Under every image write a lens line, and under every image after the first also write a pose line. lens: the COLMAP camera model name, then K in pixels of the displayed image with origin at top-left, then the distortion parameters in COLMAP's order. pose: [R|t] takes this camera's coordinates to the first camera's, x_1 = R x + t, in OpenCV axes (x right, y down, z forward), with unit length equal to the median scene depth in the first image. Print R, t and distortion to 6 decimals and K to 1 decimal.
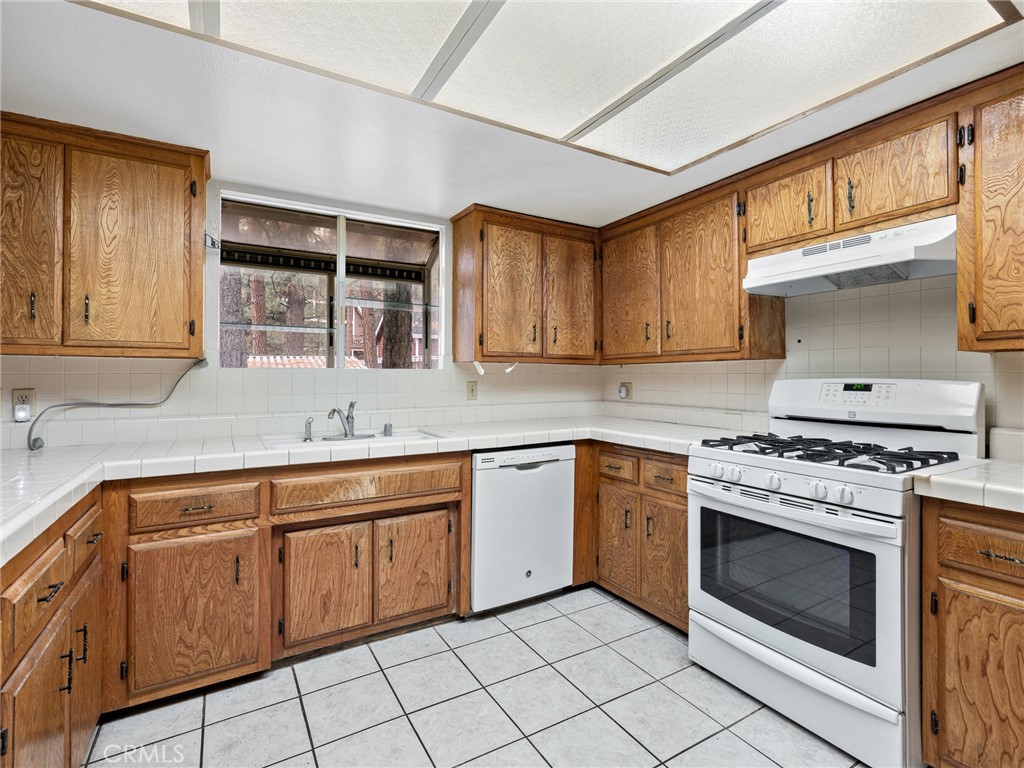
lens RADIAL K [[492.0, 0, 510.9], [0, 492.0, 373.3], [0, 0, 1]] dist [-0.002722, -0.000159]
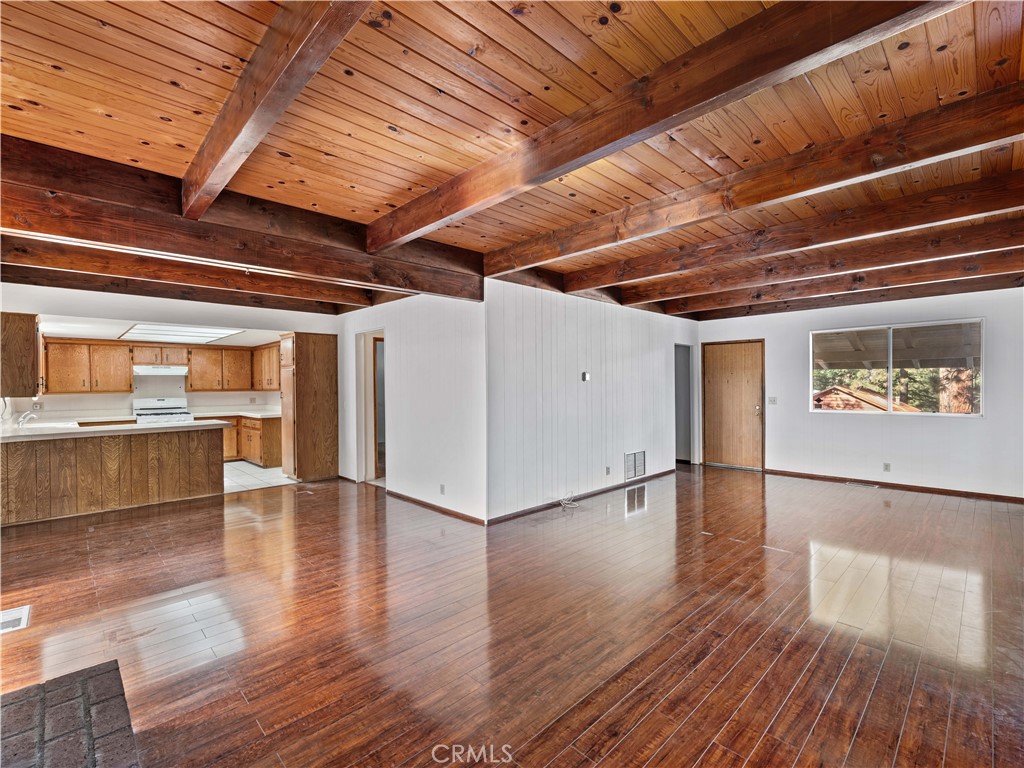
lens RADIAL K [[468.1, 0, 511.8], [0, 468.1, 386.4], [0, 0, 1]] dist [0.001510, -0.000091]
pose [[-0.238838, 0.002130, 0.971057, -3.977524], [0.005316, 0.999985, -0.000886, -0.070155], [-0.971045, 0.004950, -0.238846, -0.981636]]
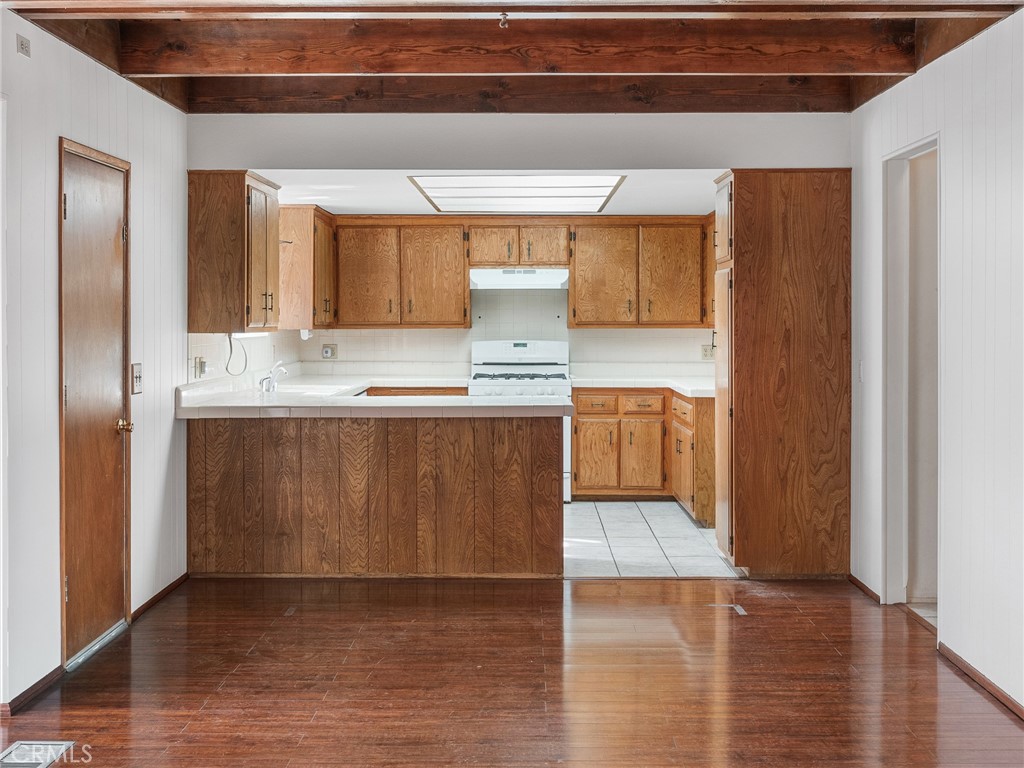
lens RADIAL K [[1279.9, 0, 513.6], [0, 1279.9, 325.4], [0, 0, 1]] dist [-0.010875, 0.000000]
pose [[0.513685, -0.001131, 0.857978, -3.557589], [-0.005127, 0.999977, 0.004388, -0.069118], [-0.857963, -0.006653, 0.513668, -1.515474]]
